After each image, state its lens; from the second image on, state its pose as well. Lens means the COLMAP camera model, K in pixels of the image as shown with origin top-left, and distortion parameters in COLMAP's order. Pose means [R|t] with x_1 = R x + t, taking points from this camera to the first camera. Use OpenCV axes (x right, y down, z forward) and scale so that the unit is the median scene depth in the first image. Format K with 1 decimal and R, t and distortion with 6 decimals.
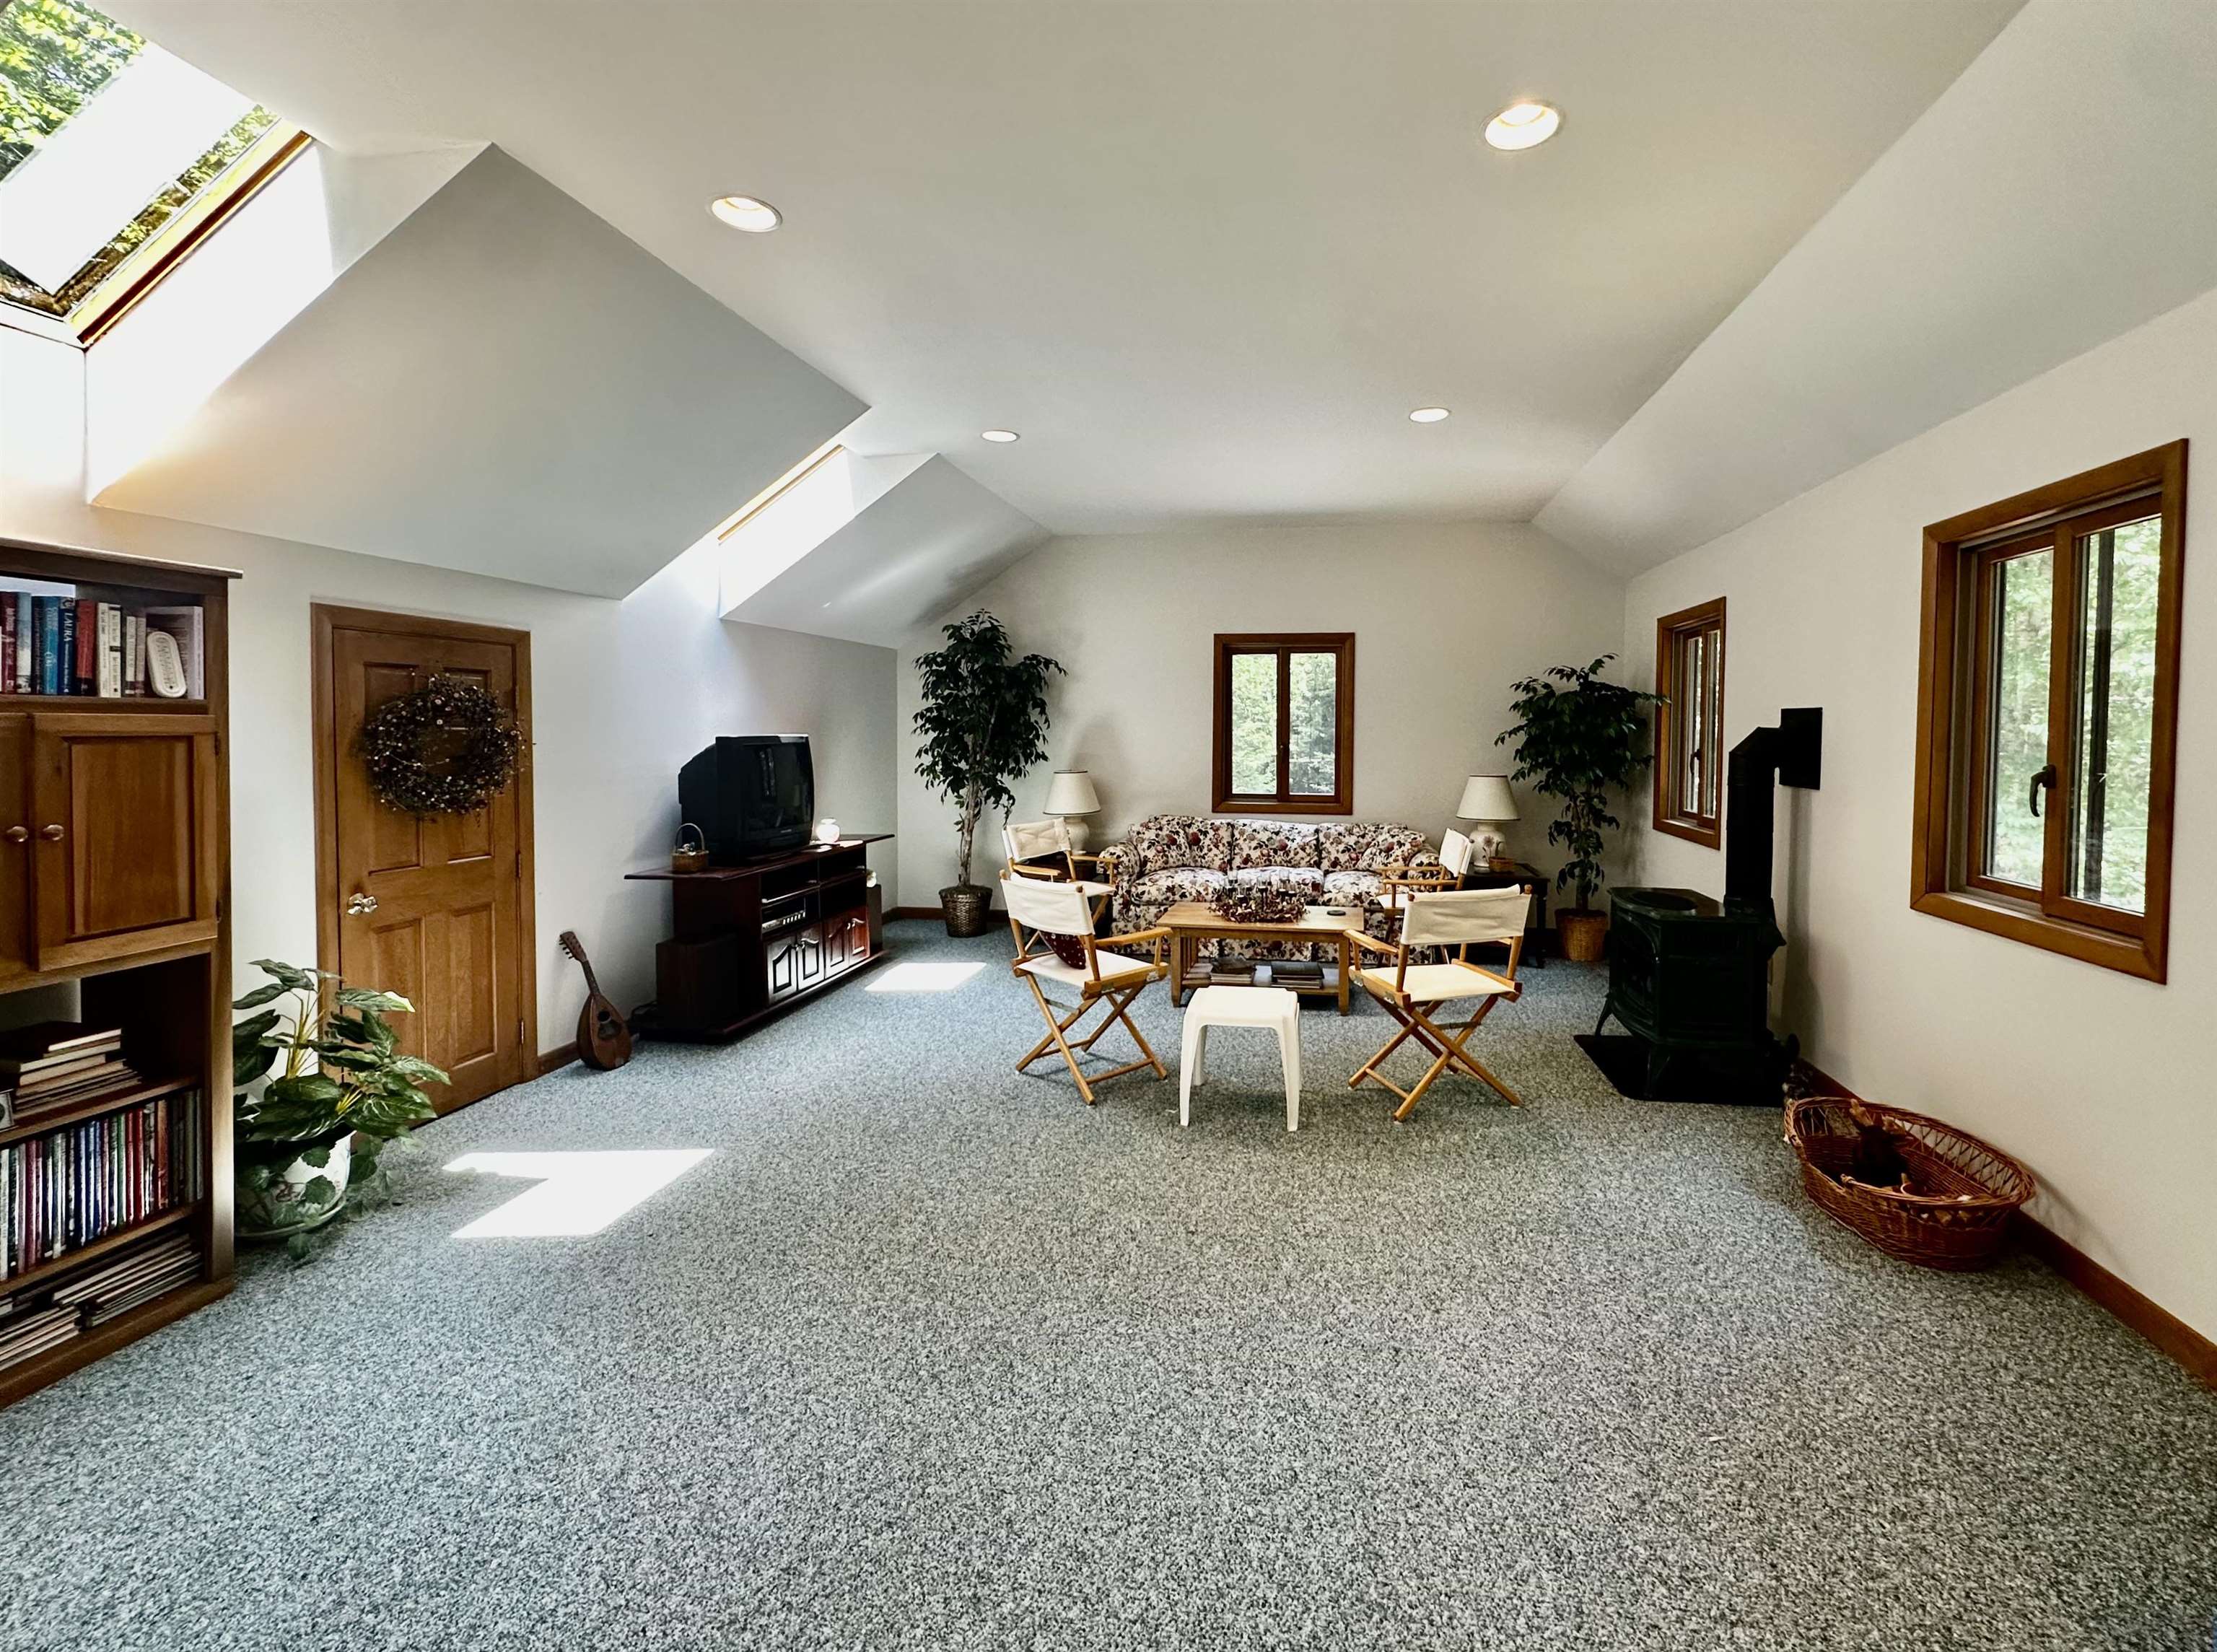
lens RADIAL K [[937.4, 0, 1111.4], [0, 937.4, 759.5], [0, 0, 1]] dist [-0.003485, -0.000071]
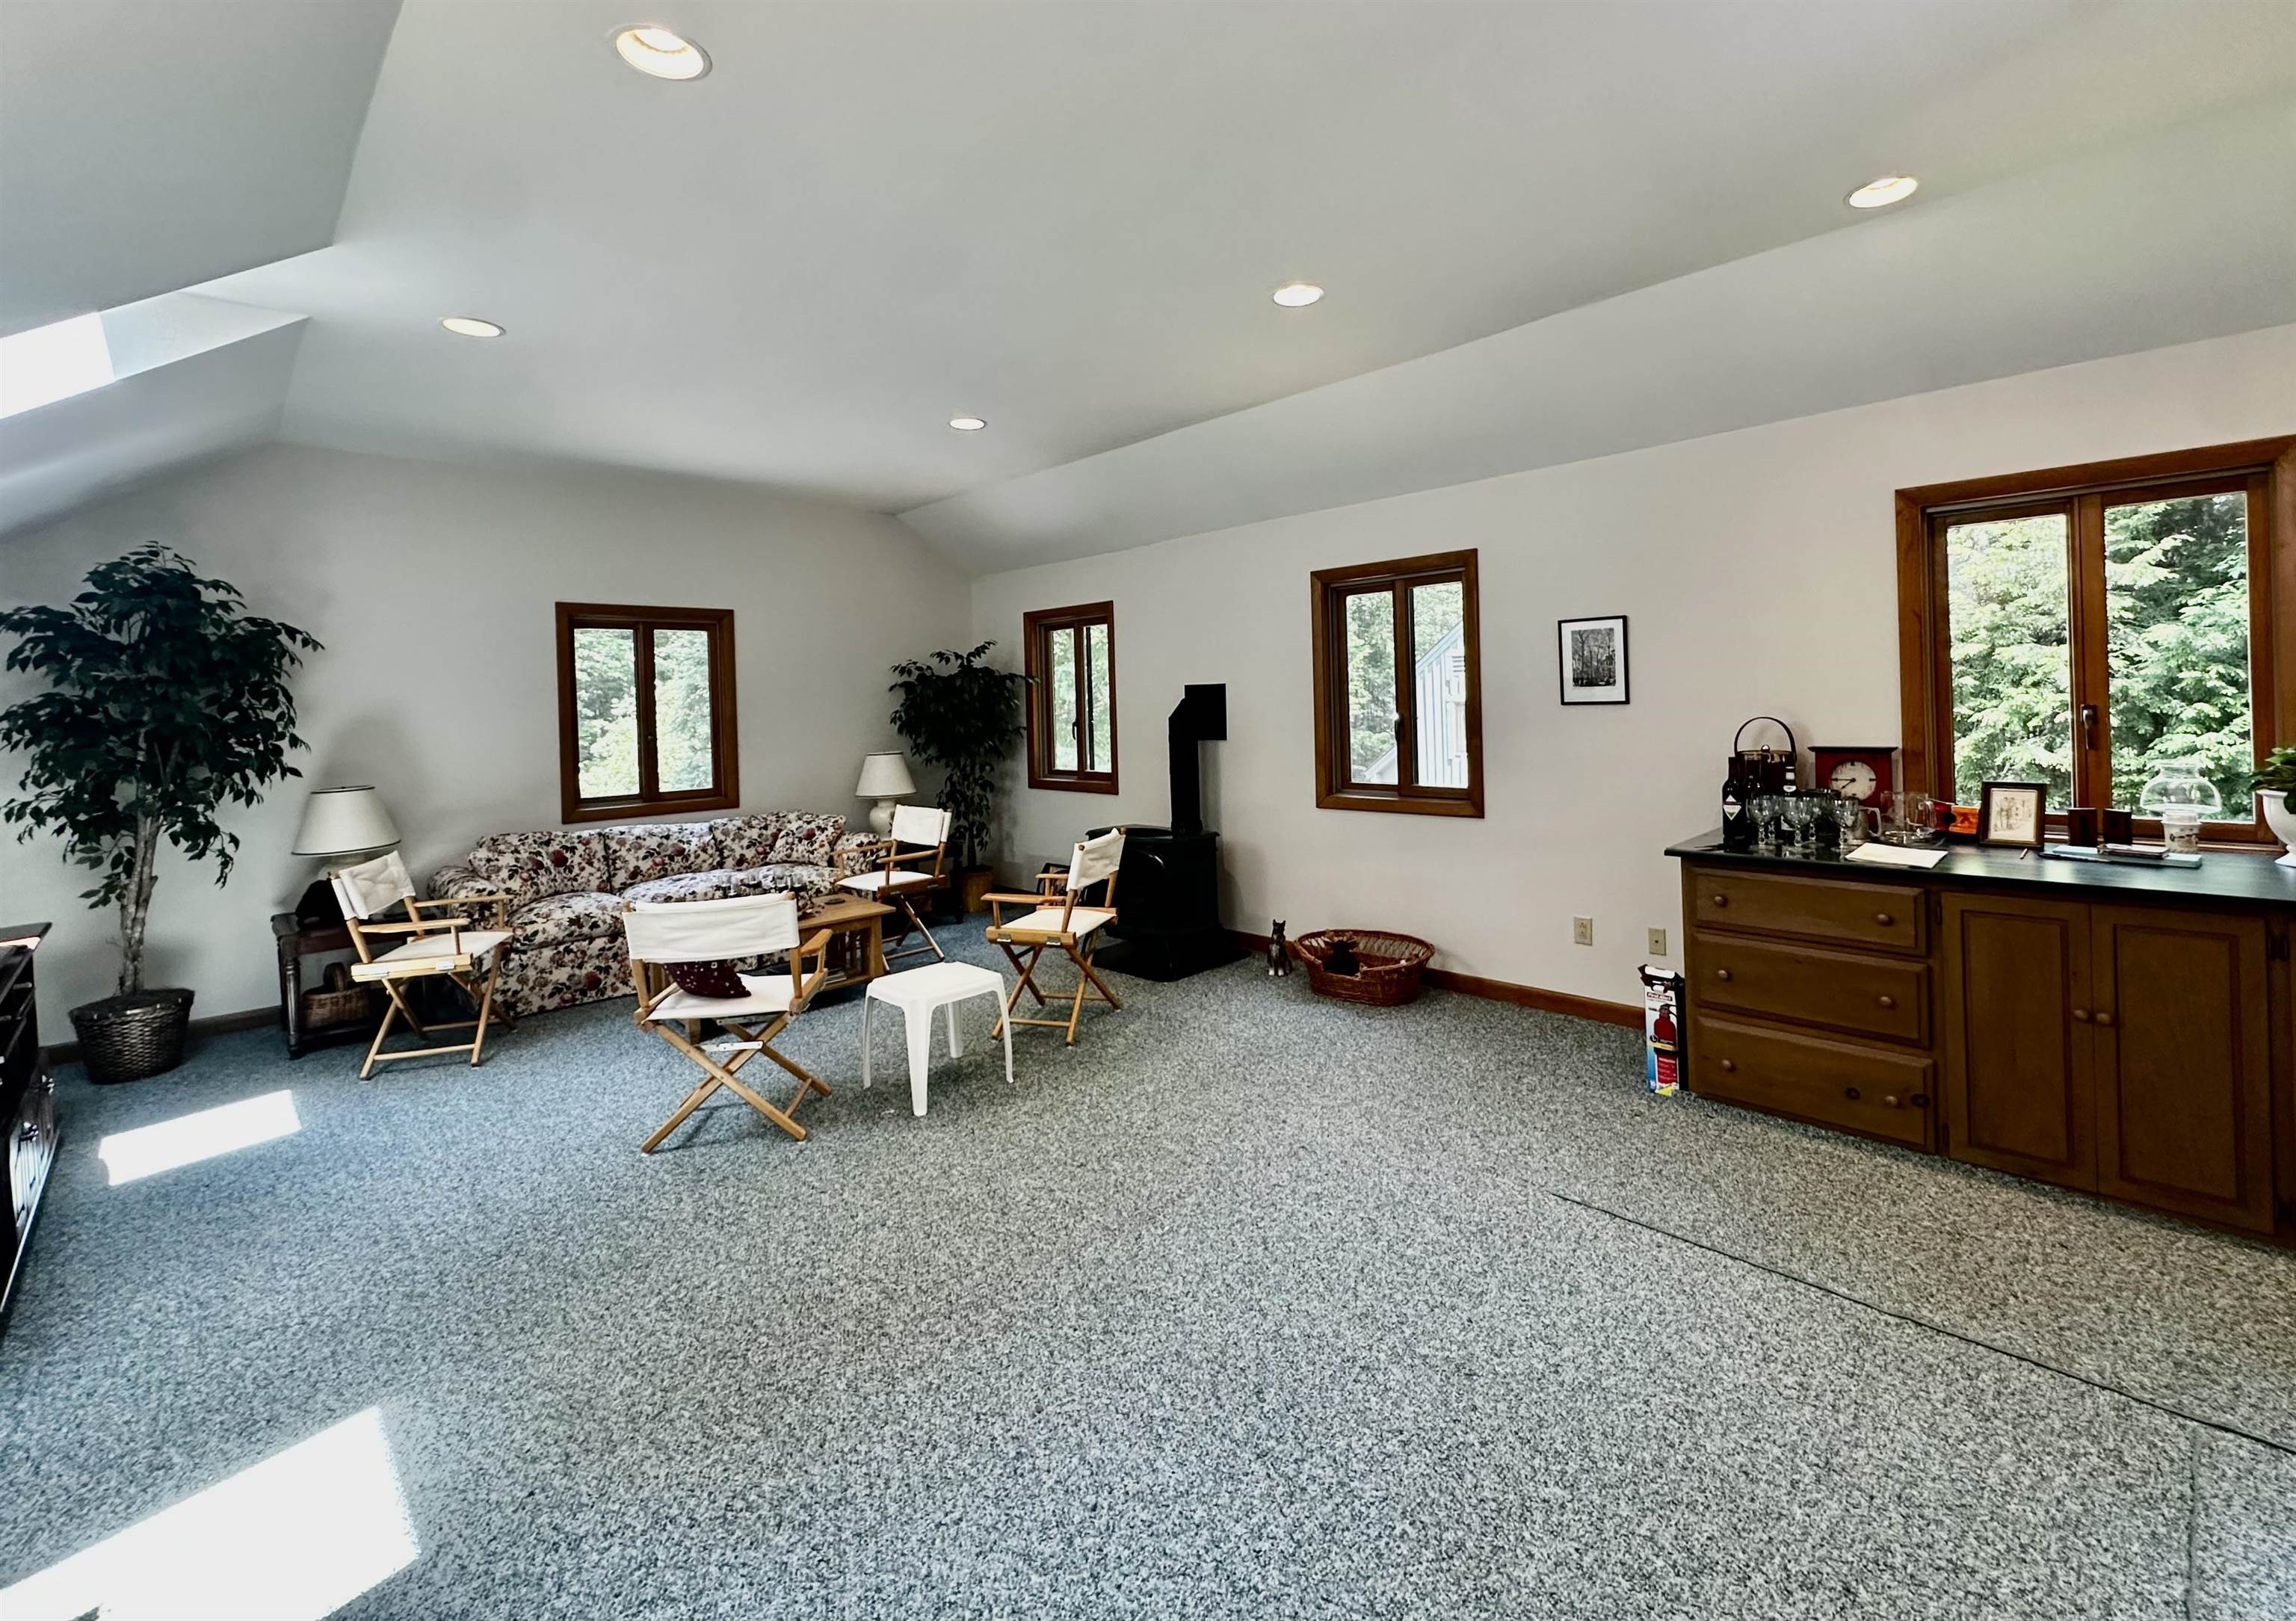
lens RADIAL K [[1025.9, 0, 1147.9], [0, 1025.9, 705.5], [0, 0, 1]] dist [-0.003237, -0.000193]
pose [[0.593429, -0.025608, 0.804479, -0.359556], [0.058615, 0.998215, -0.011464, -0.006424], [-0.802749, 0.053958, 0.593871, 0.085350]]
